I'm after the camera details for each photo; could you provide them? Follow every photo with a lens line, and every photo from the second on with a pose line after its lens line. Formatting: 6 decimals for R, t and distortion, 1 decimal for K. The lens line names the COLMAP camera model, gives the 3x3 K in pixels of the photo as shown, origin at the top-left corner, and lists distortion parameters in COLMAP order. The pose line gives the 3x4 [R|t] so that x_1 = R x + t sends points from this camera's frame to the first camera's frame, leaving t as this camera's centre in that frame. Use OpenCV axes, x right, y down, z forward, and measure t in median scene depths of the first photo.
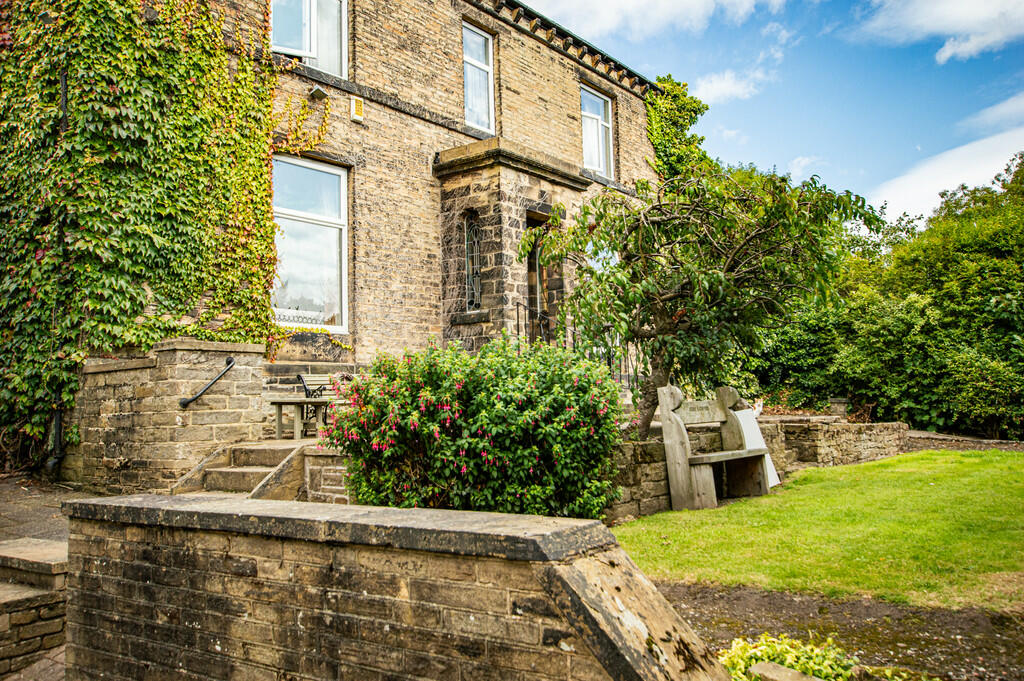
lens RADIAL K [[873.0, 0, 511.6], [0, 873.0, 342.2], [0, 0, 1]] dist [-0.009469, -0.001767]
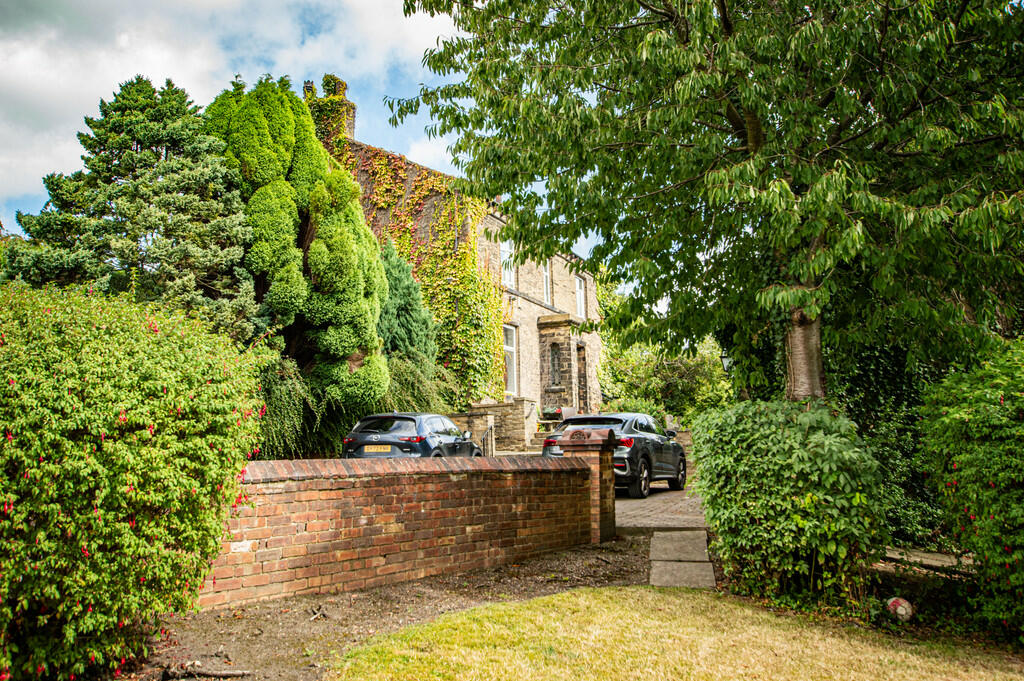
lens RADIAL K [[873.0, 0, 511.9], [0, 873.0, 341.1], [0, 0, 1]] dist [-0.009469, -0.001767]
pose [[0.971806, 0.037171, 0.232831, -0.707798], [-0.019671, 0.996834, -0.077038, 0.024151], [-0.234958, 0.070286, 0.969461, -1.244434]]
